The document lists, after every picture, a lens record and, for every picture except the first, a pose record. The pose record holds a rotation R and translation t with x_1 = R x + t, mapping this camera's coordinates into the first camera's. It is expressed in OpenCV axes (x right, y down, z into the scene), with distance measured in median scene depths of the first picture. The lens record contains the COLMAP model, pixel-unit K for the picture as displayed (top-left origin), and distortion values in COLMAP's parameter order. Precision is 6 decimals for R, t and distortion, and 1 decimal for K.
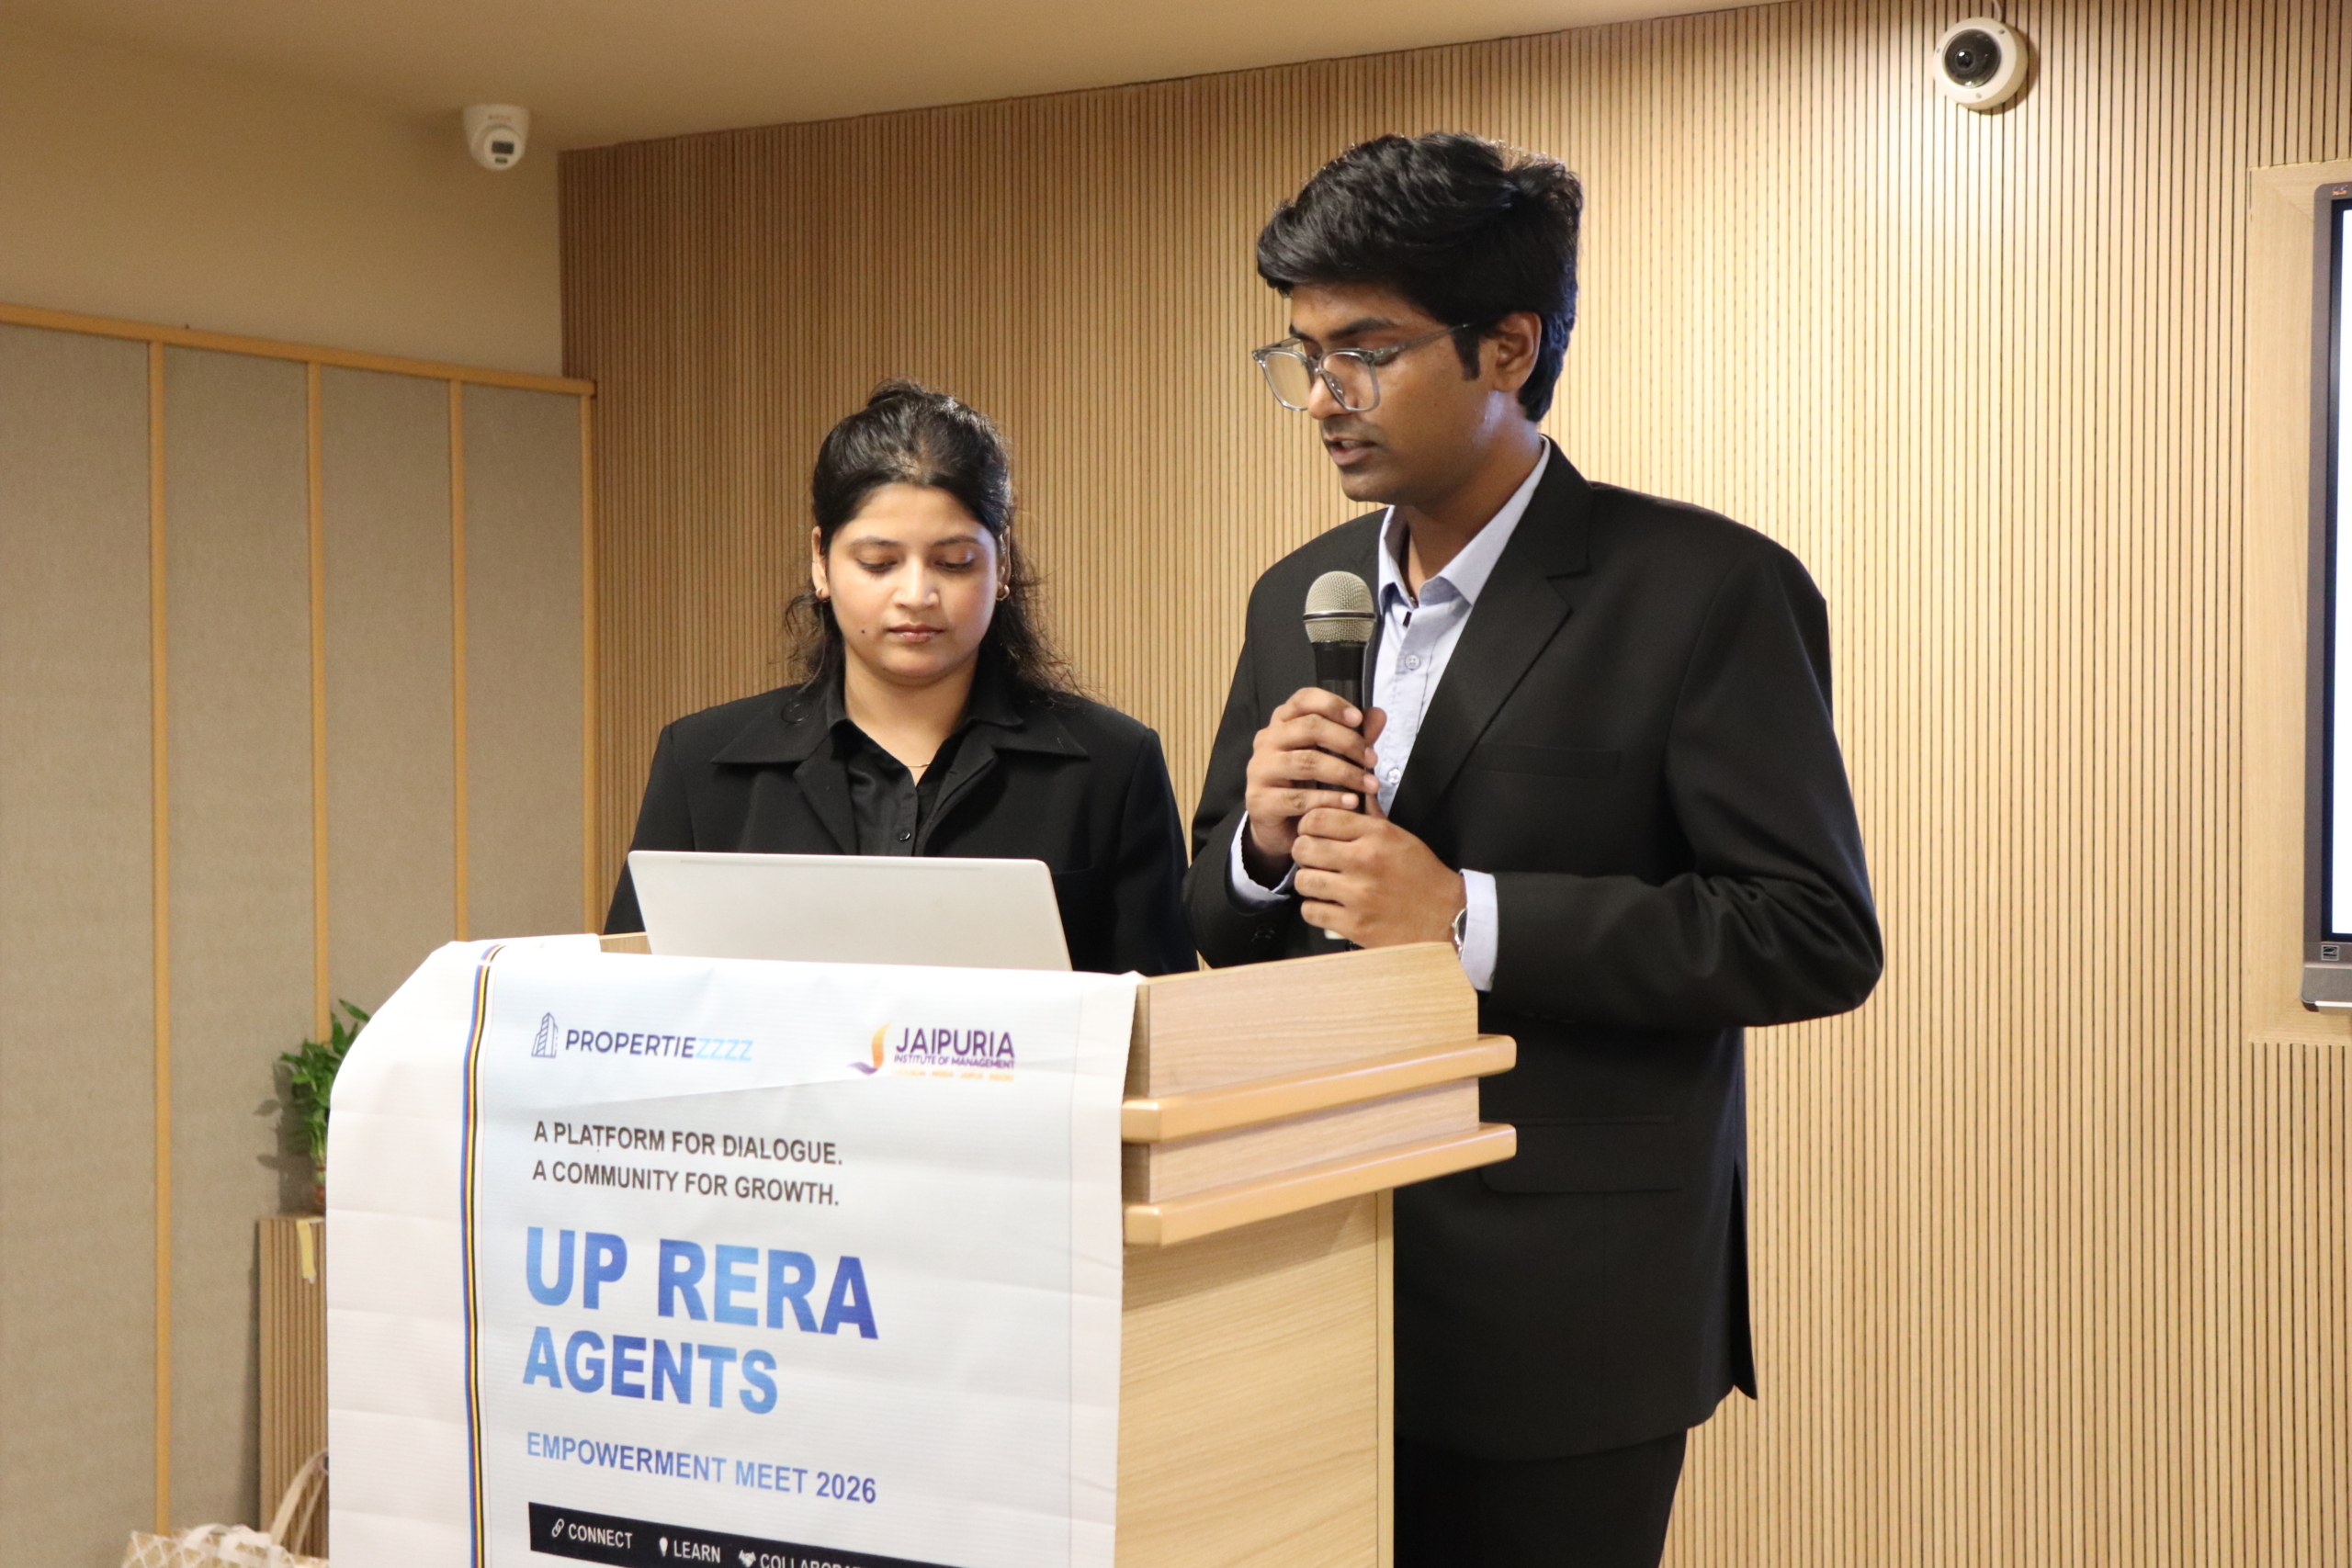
lens RADIAL K [[3476.8, 0, 1176.1], [0, 3476.8, 742.3], [0, 0, 1]] dist [0.111386, 0.036168]
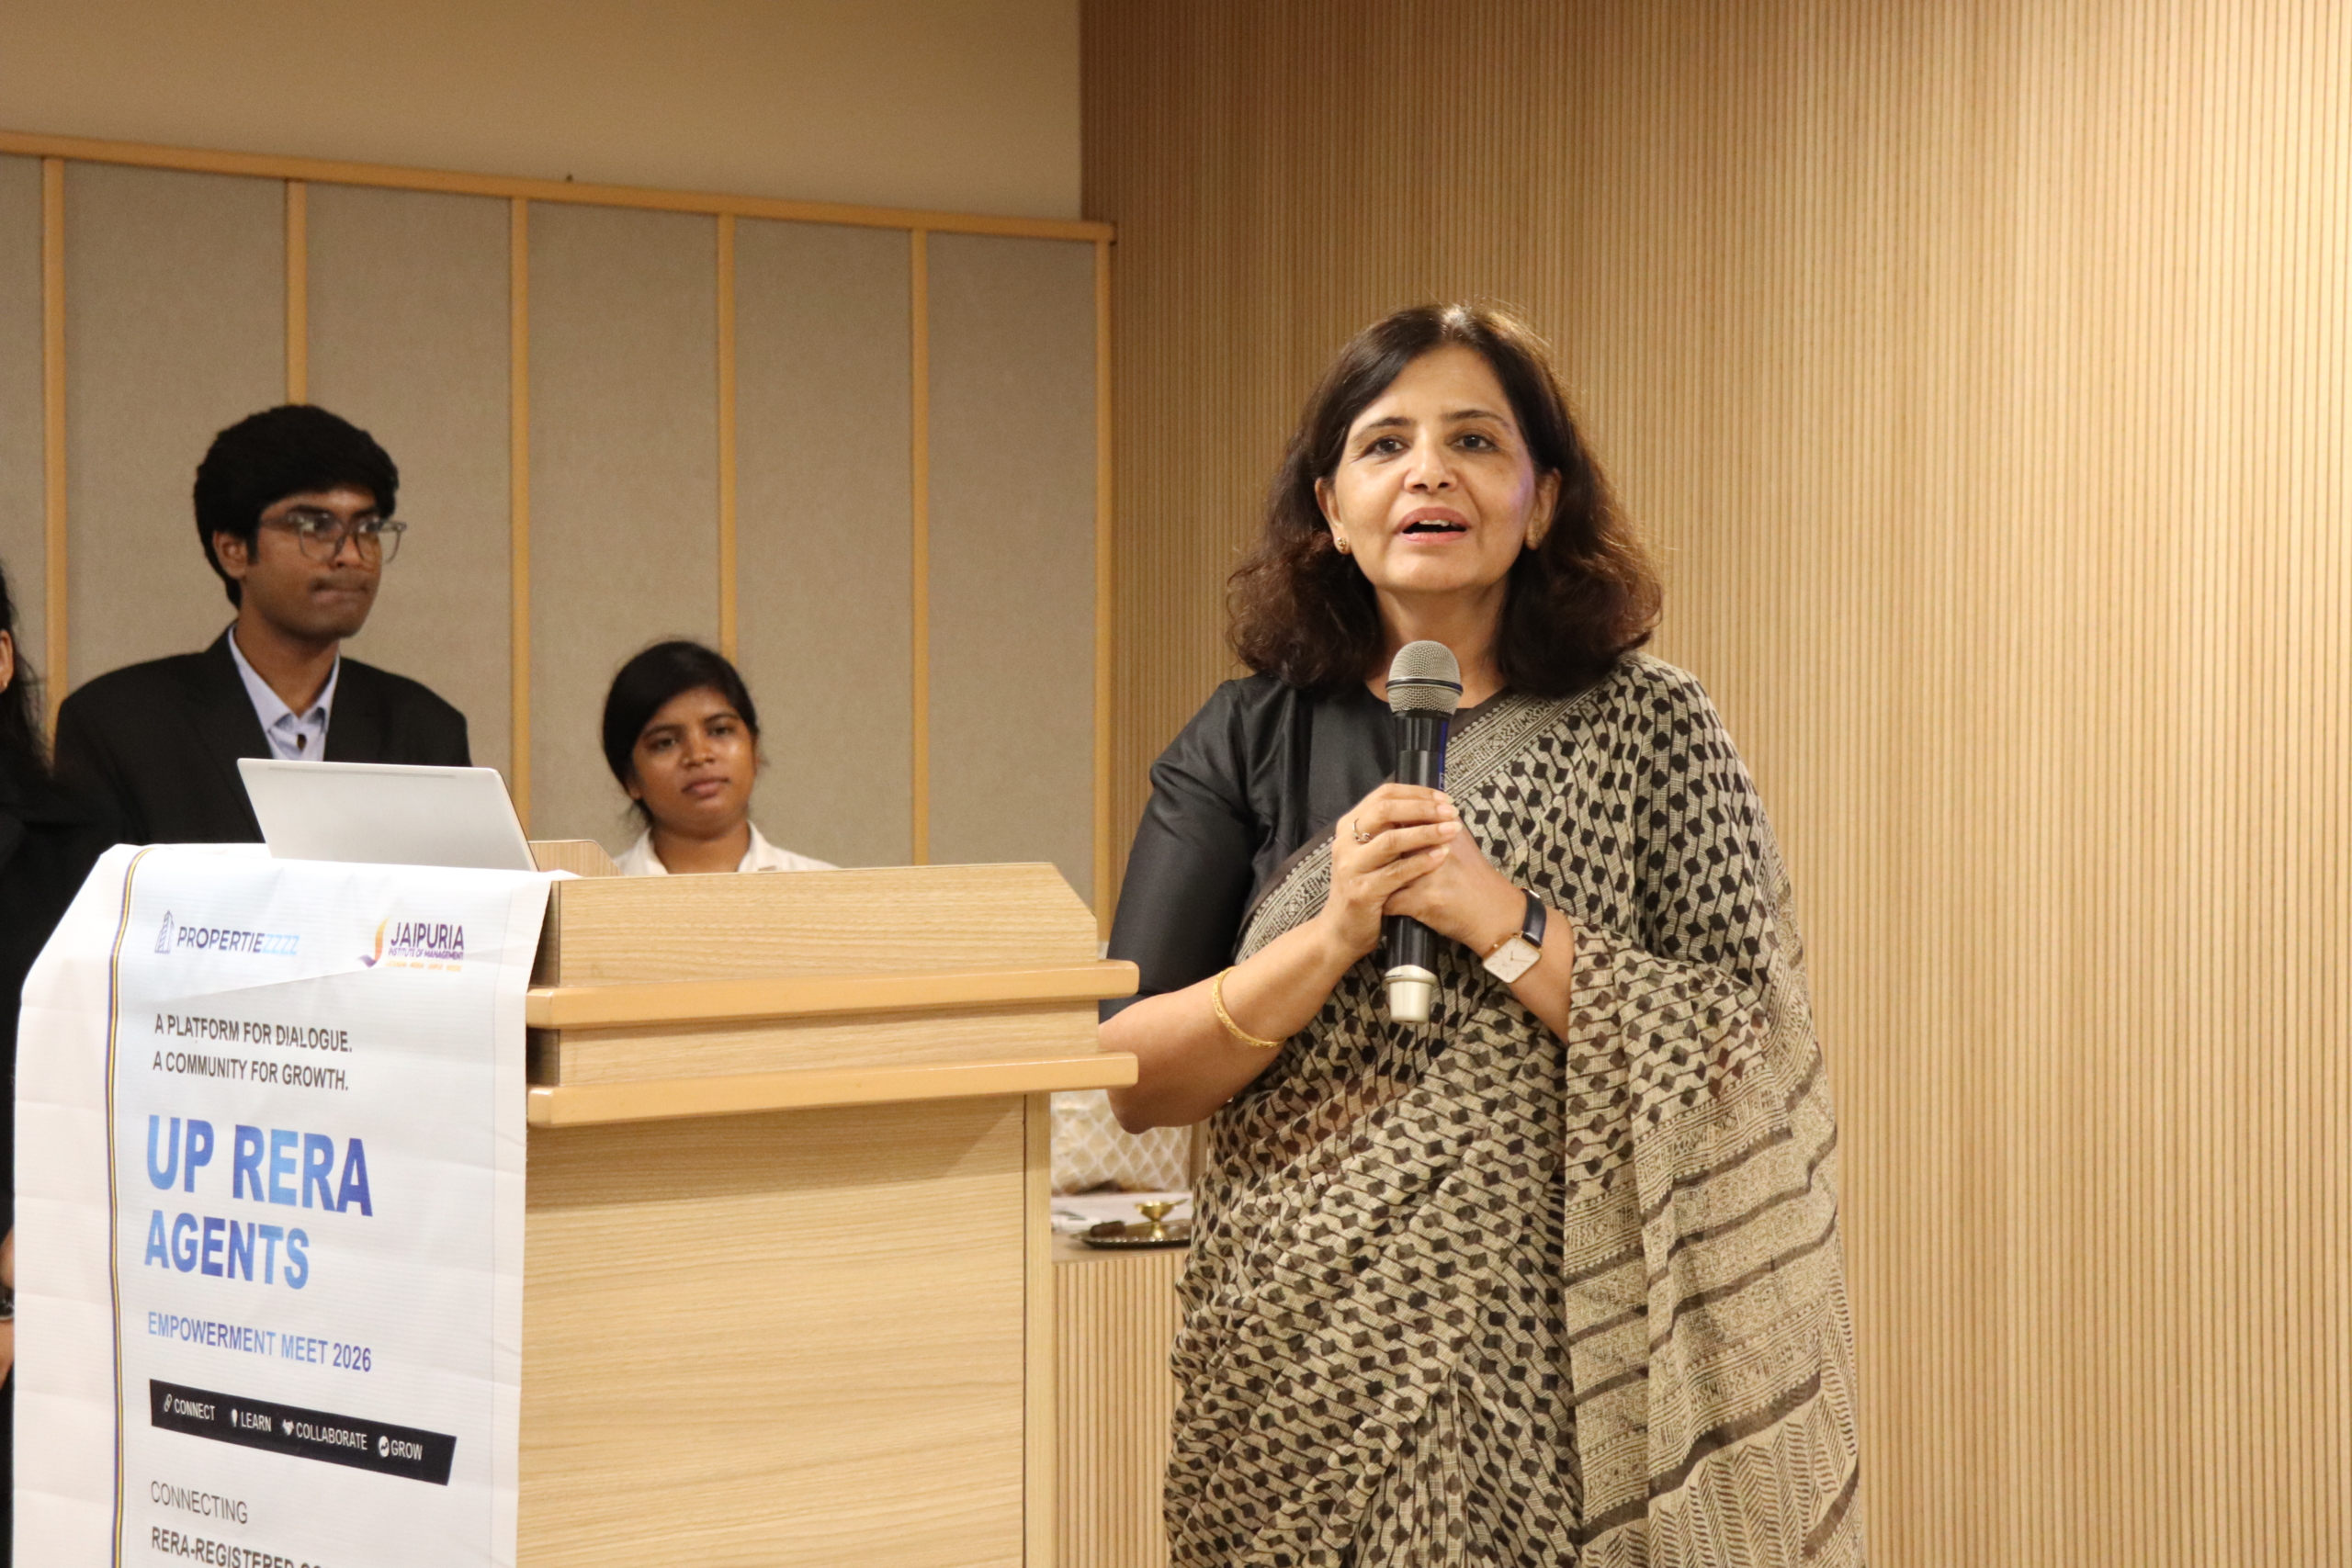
lens RADIAL K [[5347.9, 0, 1176.0], [0, 5347.9, 784.0], [0, 0, 1]] dist [0.500096, 0.601684]
pose [[0.950089, 0.012584, -0.311724, 0.627367], [-0.007367, 0.999813, 0.017906, 0.008376], [0.311891, -0.014715, 0.950004, -0.462645]]
